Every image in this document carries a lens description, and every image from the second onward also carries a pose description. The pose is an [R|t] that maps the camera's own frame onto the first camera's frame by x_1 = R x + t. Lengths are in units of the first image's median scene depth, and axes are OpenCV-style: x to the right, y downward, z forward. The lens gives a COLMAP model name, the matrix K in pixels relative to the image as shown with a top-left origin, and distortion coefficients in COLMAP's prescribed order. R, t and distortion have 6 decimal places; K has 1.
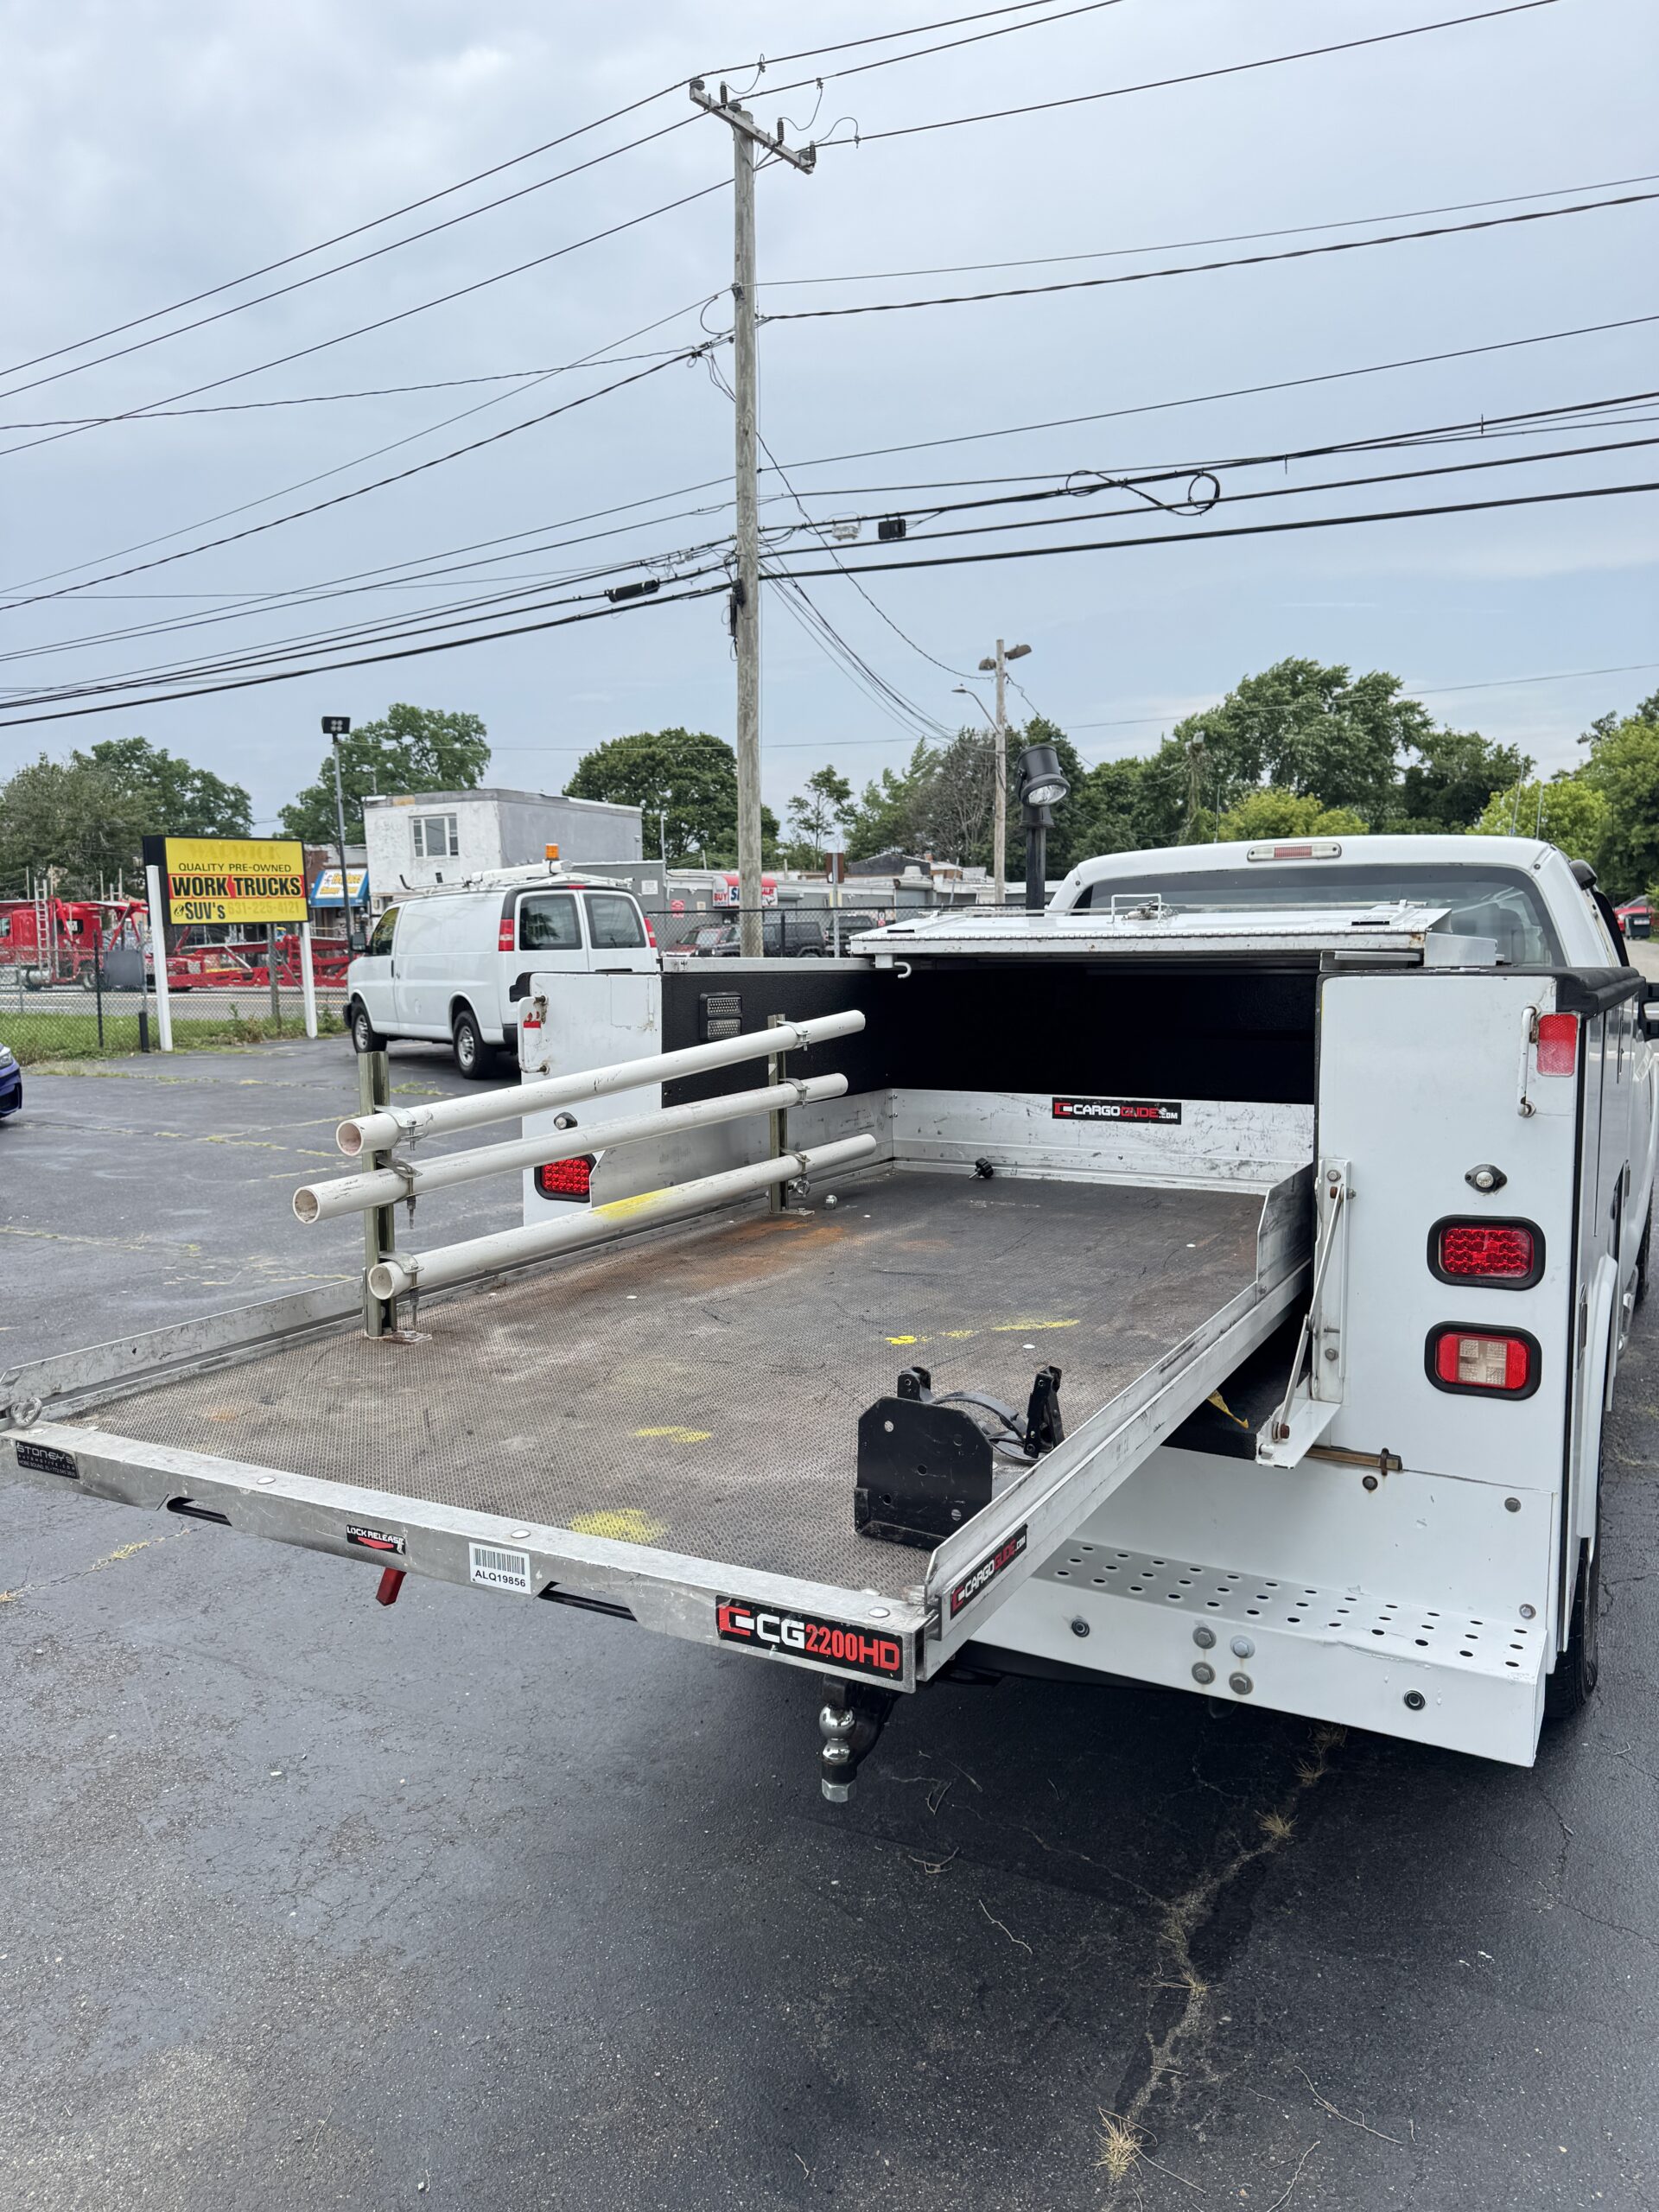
lens RADIAL K [[1556.4, 0, 822.3], [0, 1556.4, 1138.6], [0, 0, 1]] dist [0.055167, -0.061489]
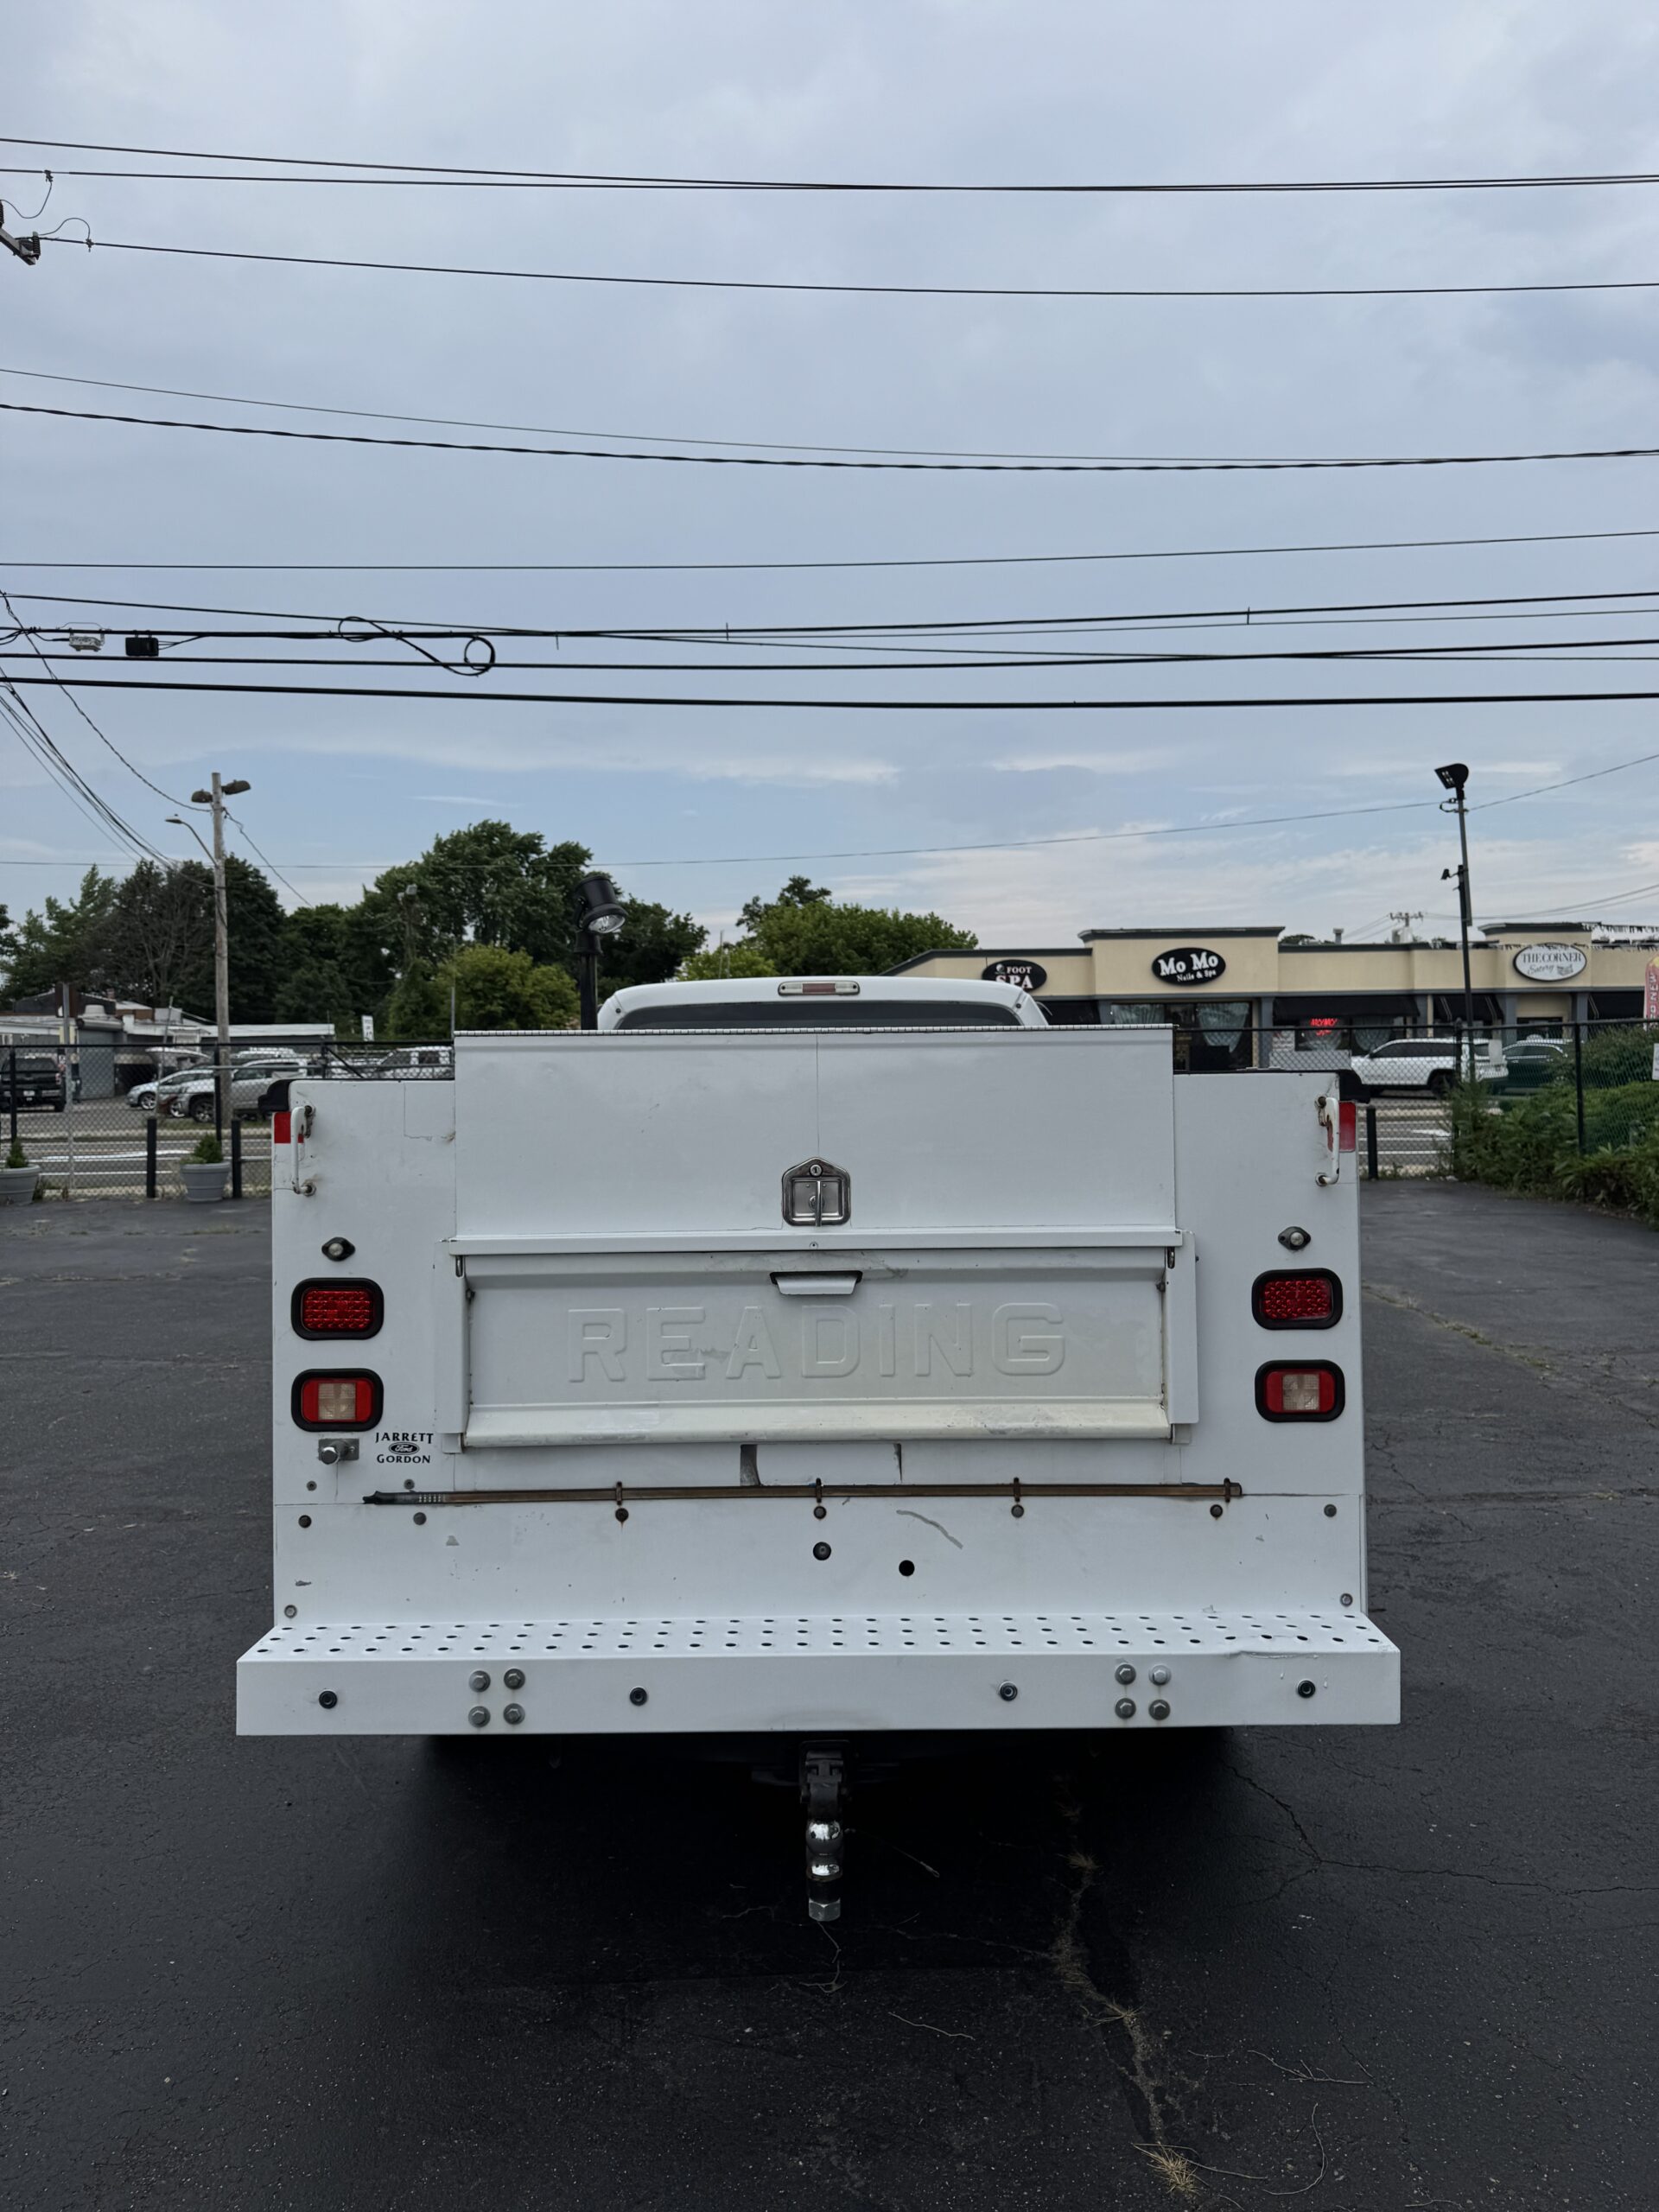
lens RADIAL K [[1556.4, 0, 833.9], [0, 1556.4, 1137.8], [0, 0, 1]] dist [0.055167, -0.061489]
pose [[0.872521, -0.014591, 0.488359, -0.055159], [0.060982, 0.994990, -0.079226, 0.002525], [-0.484756, 0.098908, 0.869039, 0.013602]]
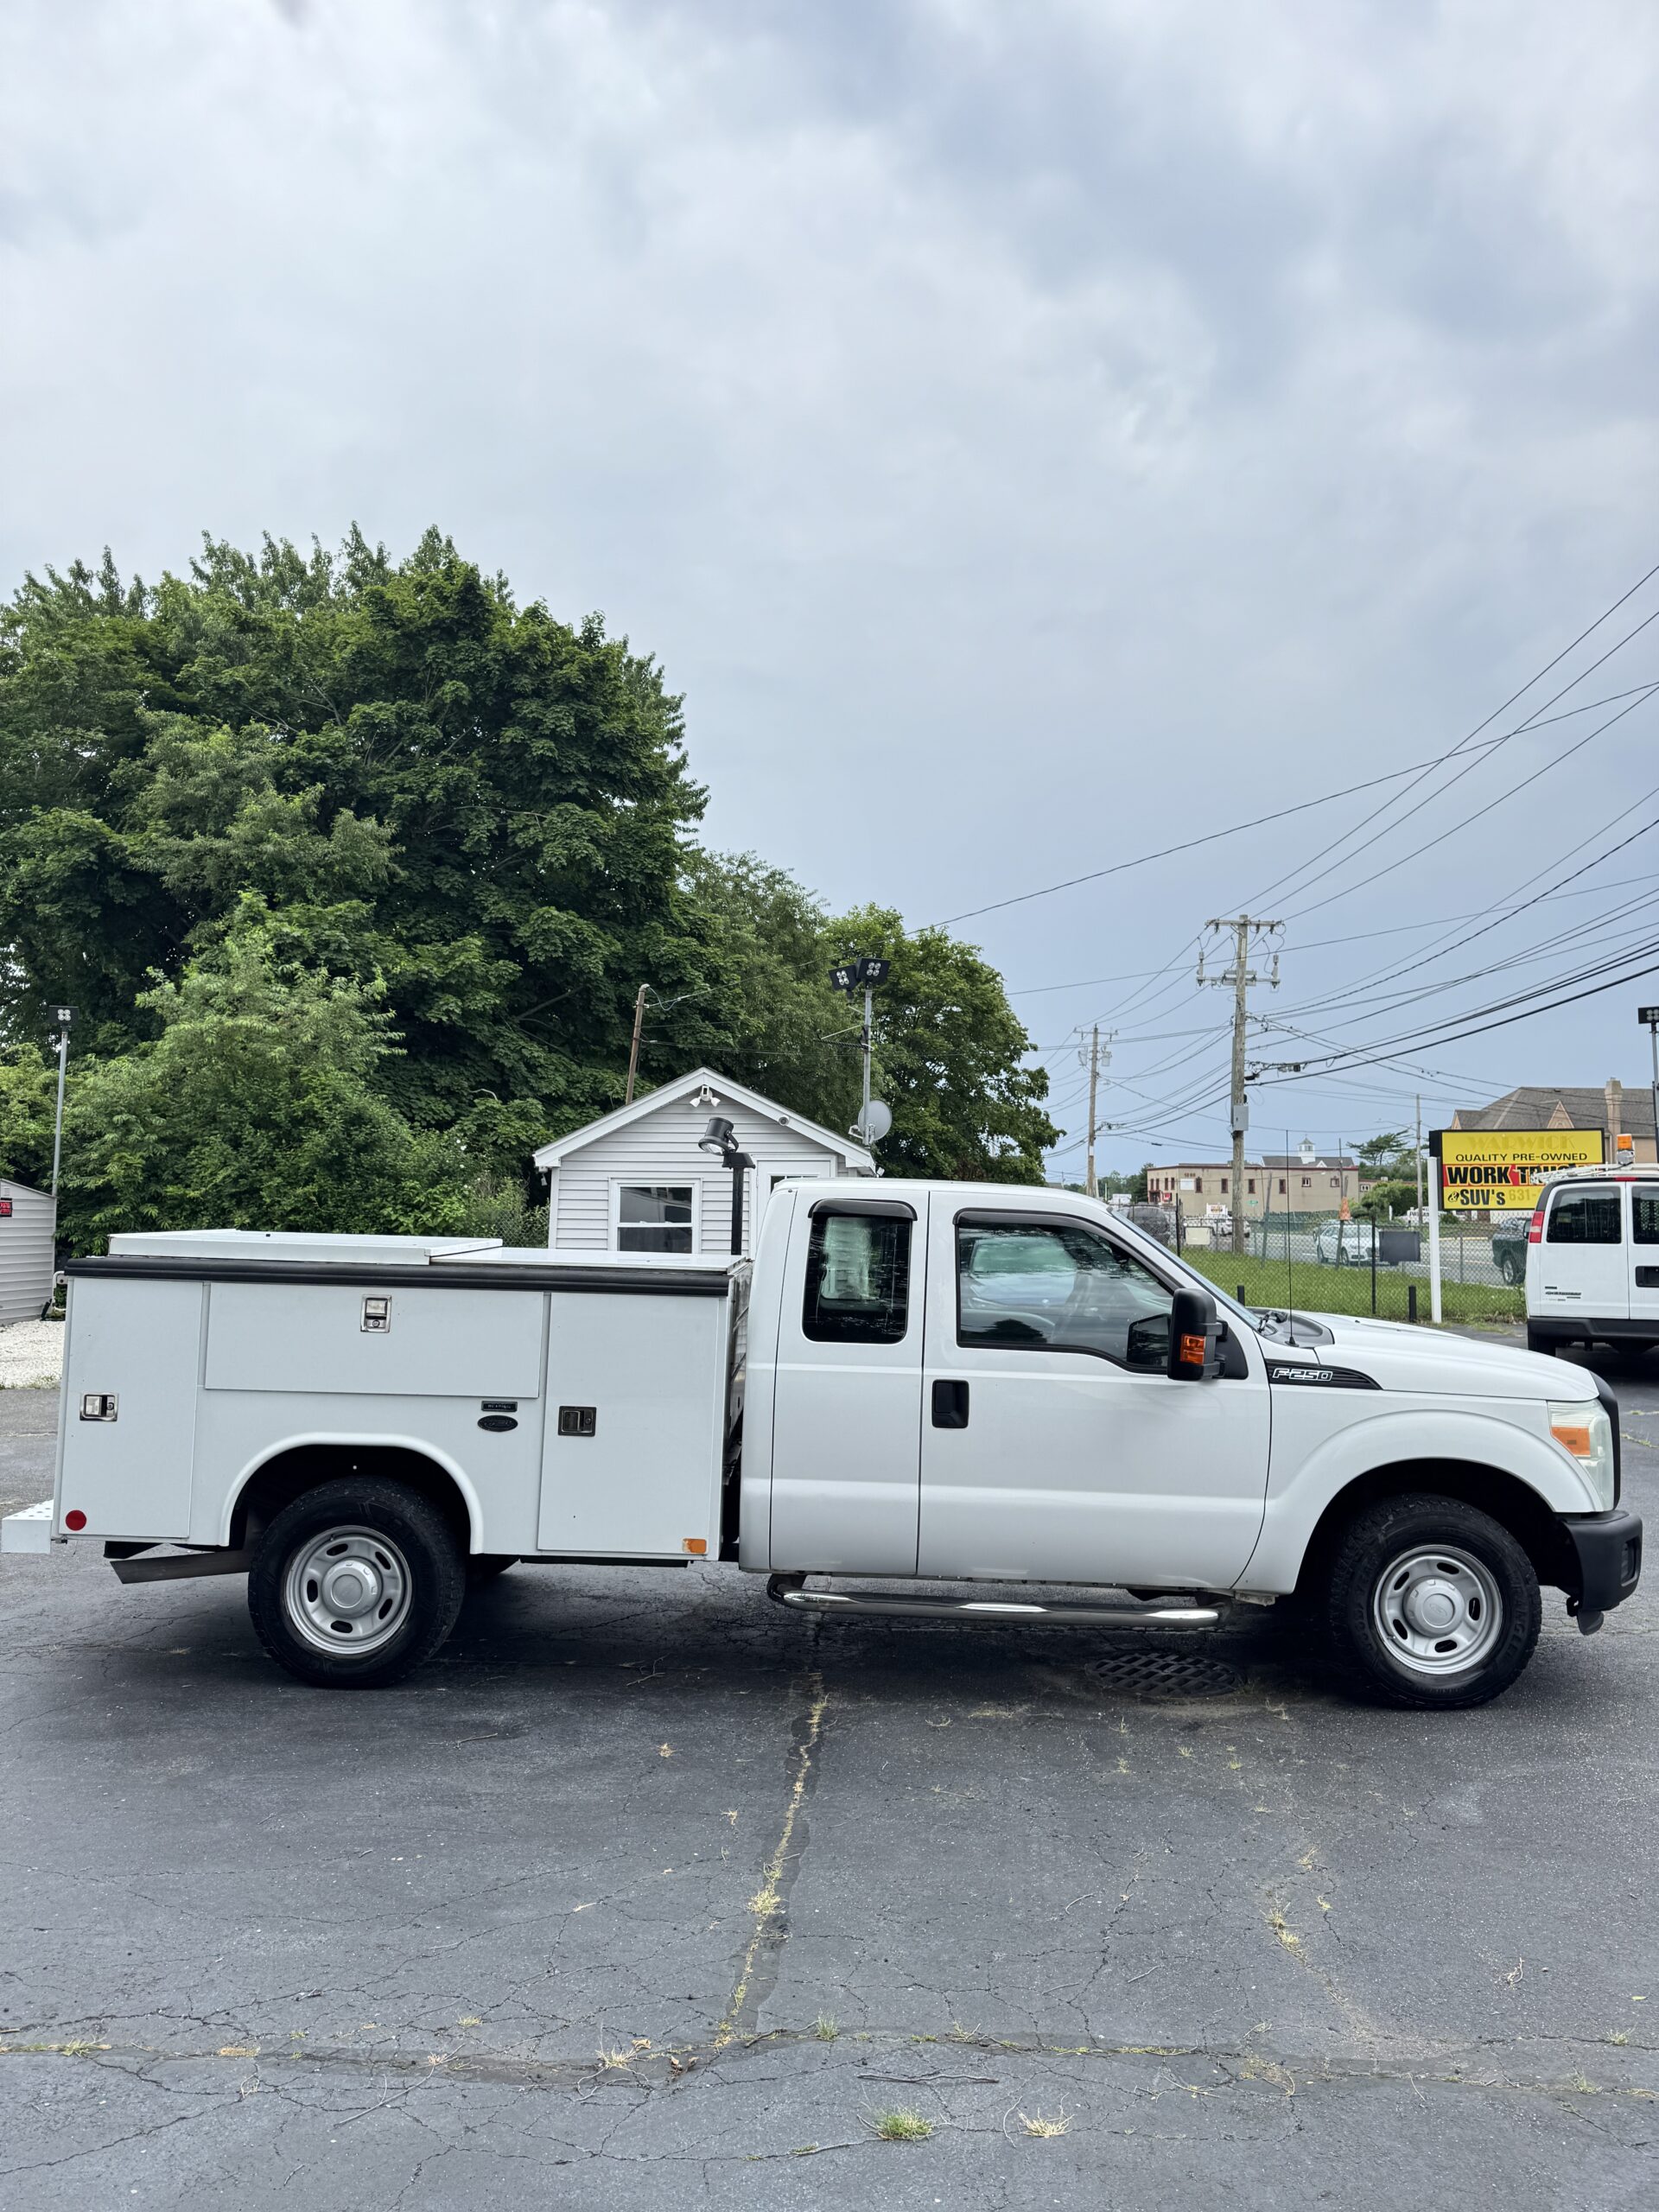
lens RADIAL K [[1556.4, 0, 805.3], [0, 1556.4, 1129.8], [0, 0, 1]] dist [0.055167, -0.061489]
pose [[0.457514, -0.029318, -0.888719, 0.371700], [-0.128831, 0.986725, -0.098874, -0.023859], [0.879820, 0.159731, 0.447663, 0.093806]]
